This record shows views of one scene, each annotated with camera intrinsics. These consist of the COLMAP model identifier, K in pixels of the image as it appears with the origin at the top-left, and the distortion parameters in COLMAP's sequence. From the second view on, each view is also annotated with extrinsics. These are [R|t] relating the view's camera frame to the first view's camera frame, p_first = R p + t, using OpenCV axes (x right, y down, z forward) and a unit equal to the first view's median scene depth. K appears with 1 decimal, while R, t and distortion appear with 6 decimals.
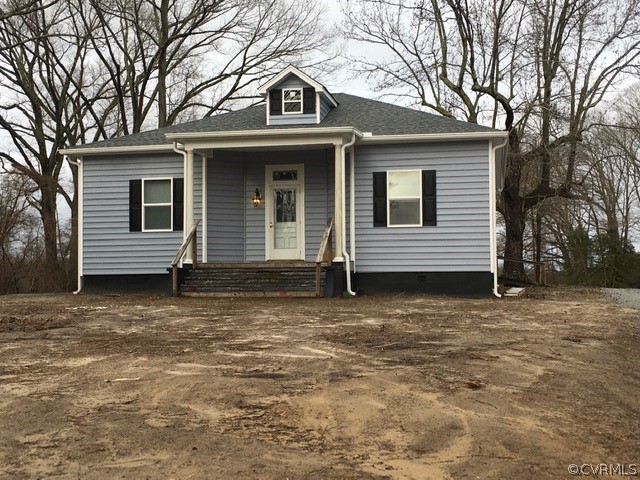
lens RADIAL K [[421.0, 0, 320.0], [0, 421.0, 240.0], [0, 0, 1]] dist [0.000538, -0.000109]
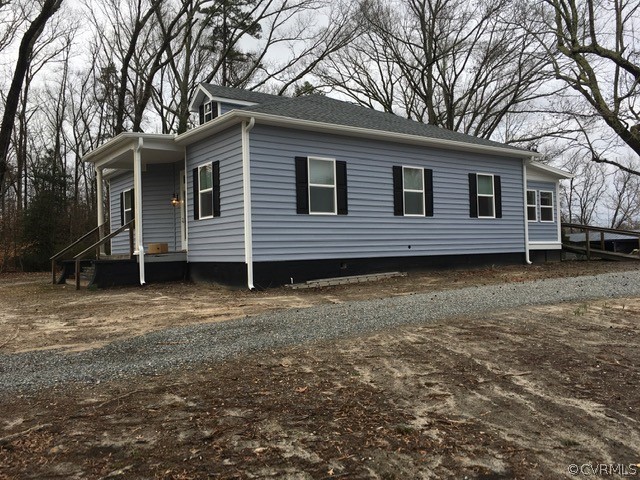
lens RADIAL K [[530.9, 0, 320.0], [0, 530.9, 240.0], [0, 0, 1]] dist [0.084352, -0.099829]
pose [[0.733252, 0.003651, 0.679947, -0.682470], [-0.018073, 0.999737, 0.014122, 0.011719], [-0.679717, -0.022644, 0.733125, 0.066212]]
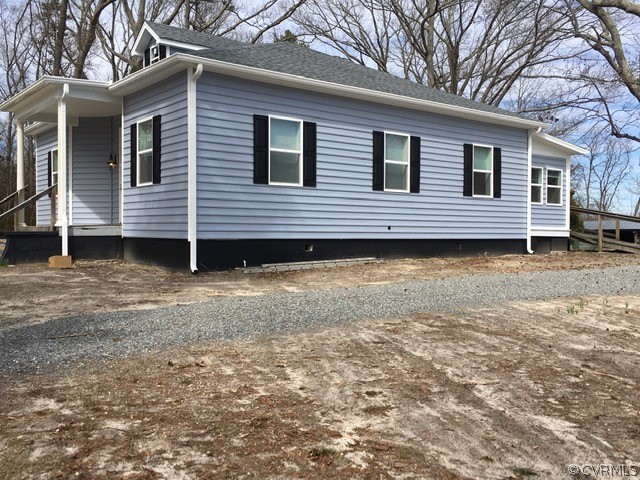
lens RADIAL K [[613.0, 0, 320.0], [0, 613.0, 240.0], [0, 0, 1]] dist [0.098154, -0.146225]
pose [[0.715200, 0.004584, 0.698905, -0.620729], [-0.051915, 0.997564, 0.046583, 0.016147], [-0.696989, -0.069600, 0.713696, 0.062057]]
